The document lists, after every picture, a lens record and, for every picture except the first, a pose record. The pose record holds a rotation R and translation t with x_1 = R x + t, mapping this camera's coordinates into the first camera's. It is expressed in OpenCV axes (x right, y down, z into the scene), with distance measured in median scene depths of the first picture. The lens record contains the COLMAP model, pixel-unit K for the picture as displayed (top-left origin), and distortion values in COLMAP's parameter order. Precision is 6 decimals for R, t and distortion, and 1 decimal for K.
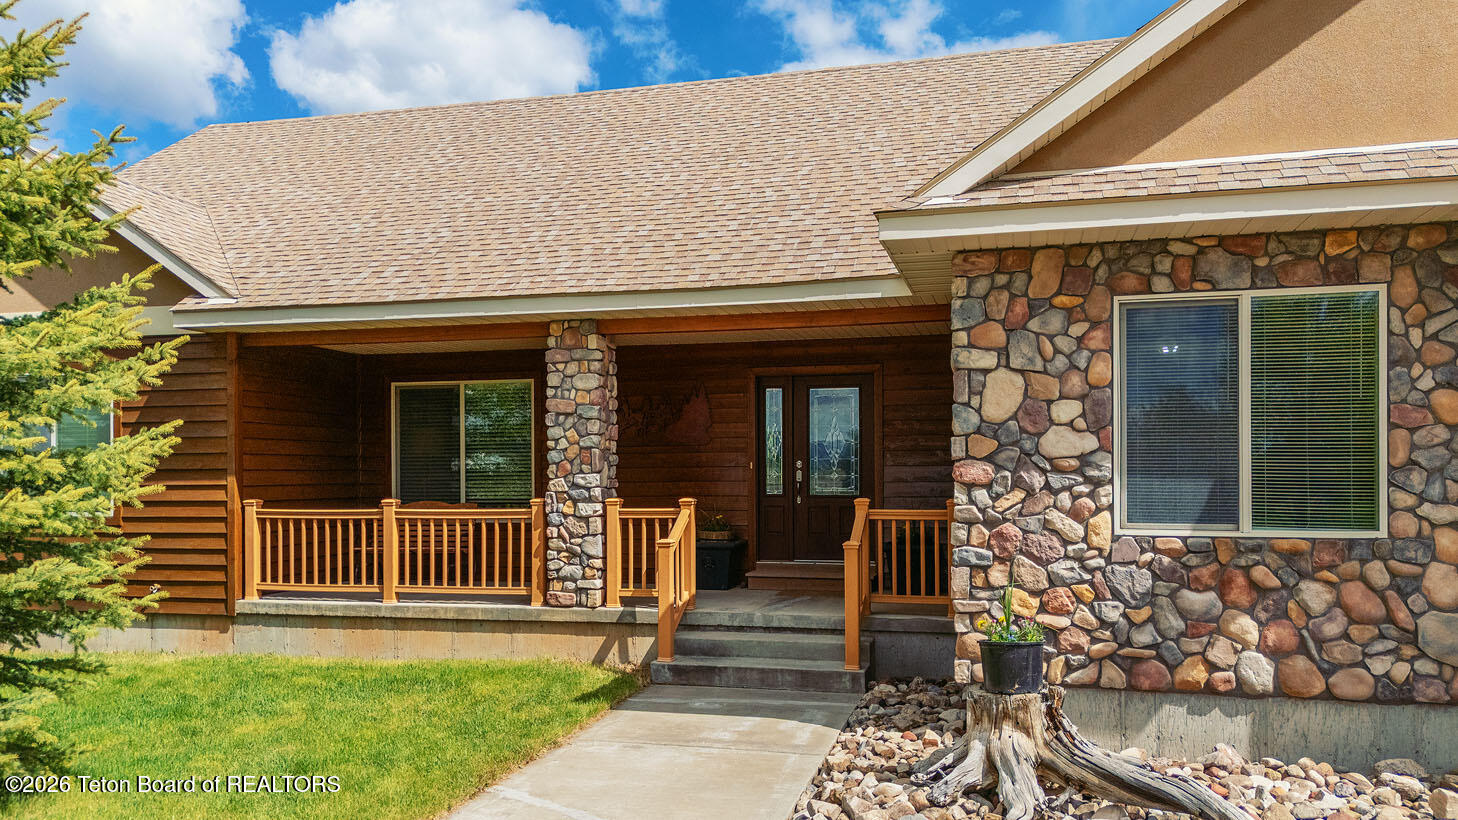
lens RADIAL K [[1129.0, 0, 723.0], [0, 1129.0, 474.4], [0, 0, 1]] dist [0.046889, -0.021799]
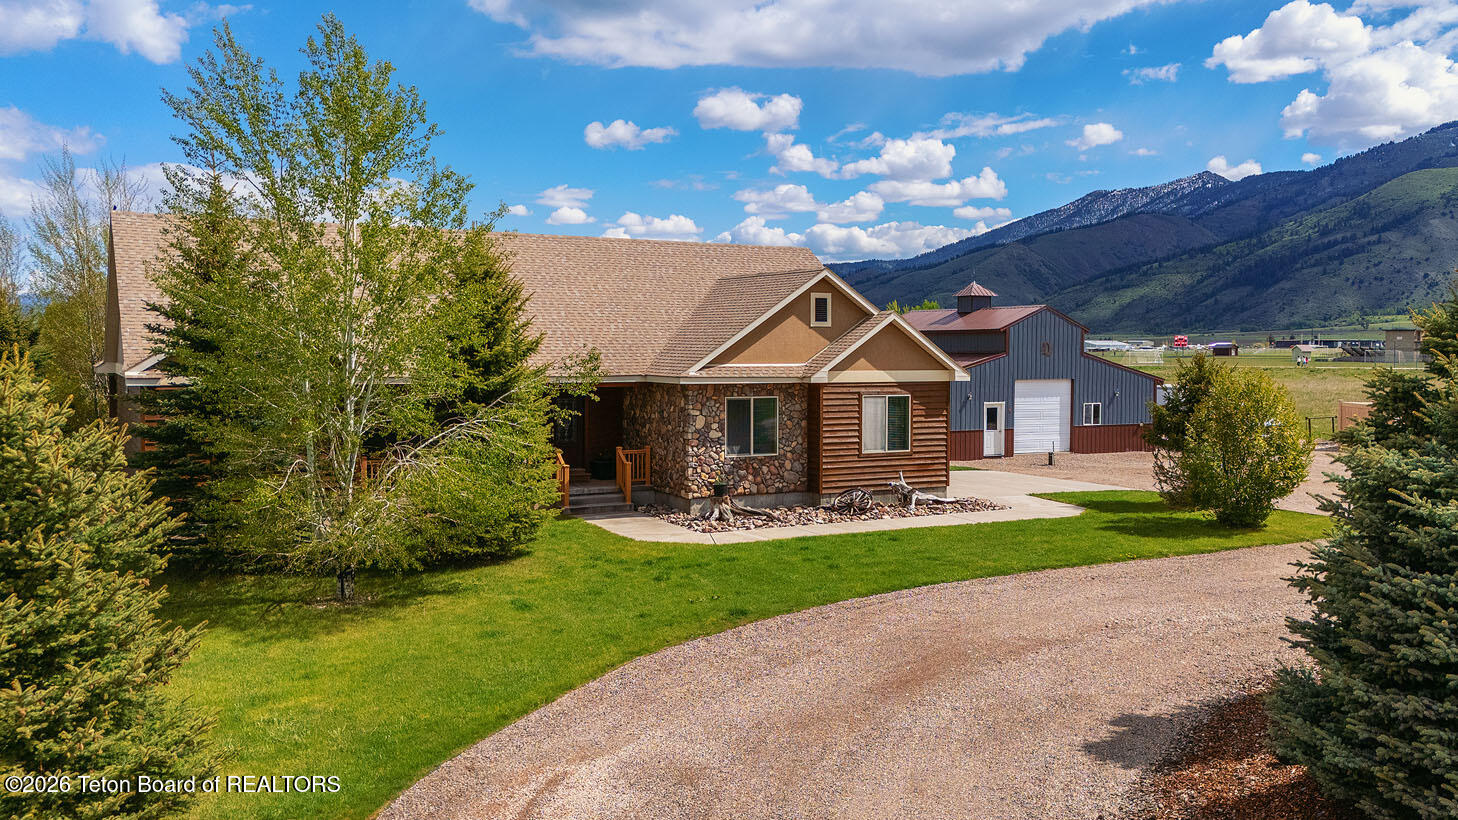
lens RADIAL K [[1296.9, 0, 767.9], [0, 1296.9, 446.7], [0, 0, 1]] dist [0.055825, -0.005322]
pose [[0.708350, -0.047902, 0.704234, -2.694939], [-0.002636, 0.997508, 0.070502, -0.299484], [-0.705856, -0.051797, 0.706459, -2.264611]]
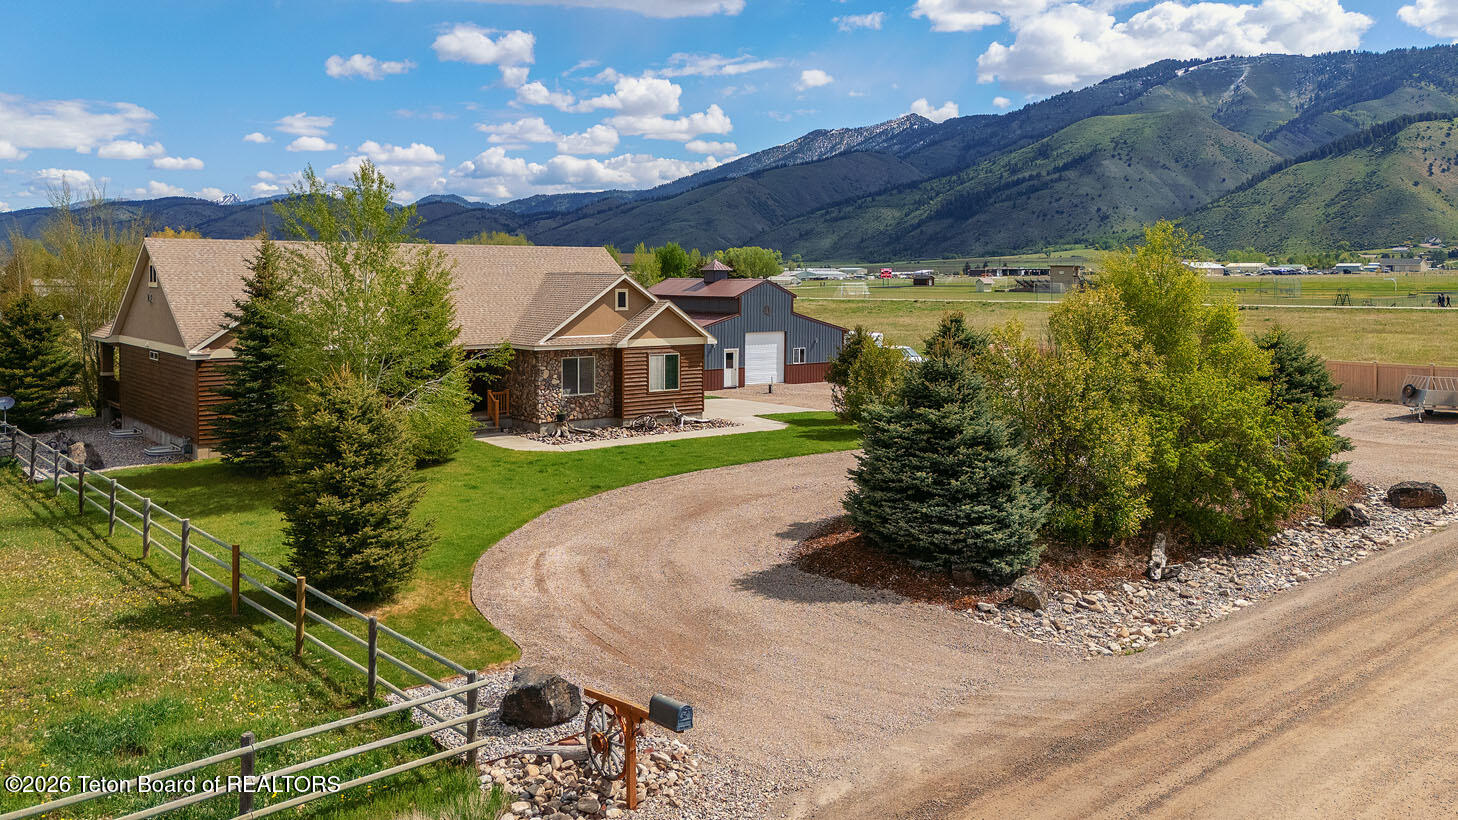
lens RADIAL K [[1232.1, 0, 733.8], [0, 1232.1, 373.9], [0, 0, 1]] dist [0.127361, -0.056145]
pose [[0.571015, -0.059599, 0.818773, -4.520356], [-0.002757, 0.997216, 0.074510, -0.560664], [-0.820935, -0.044804, 0.569261, -3.506507]]
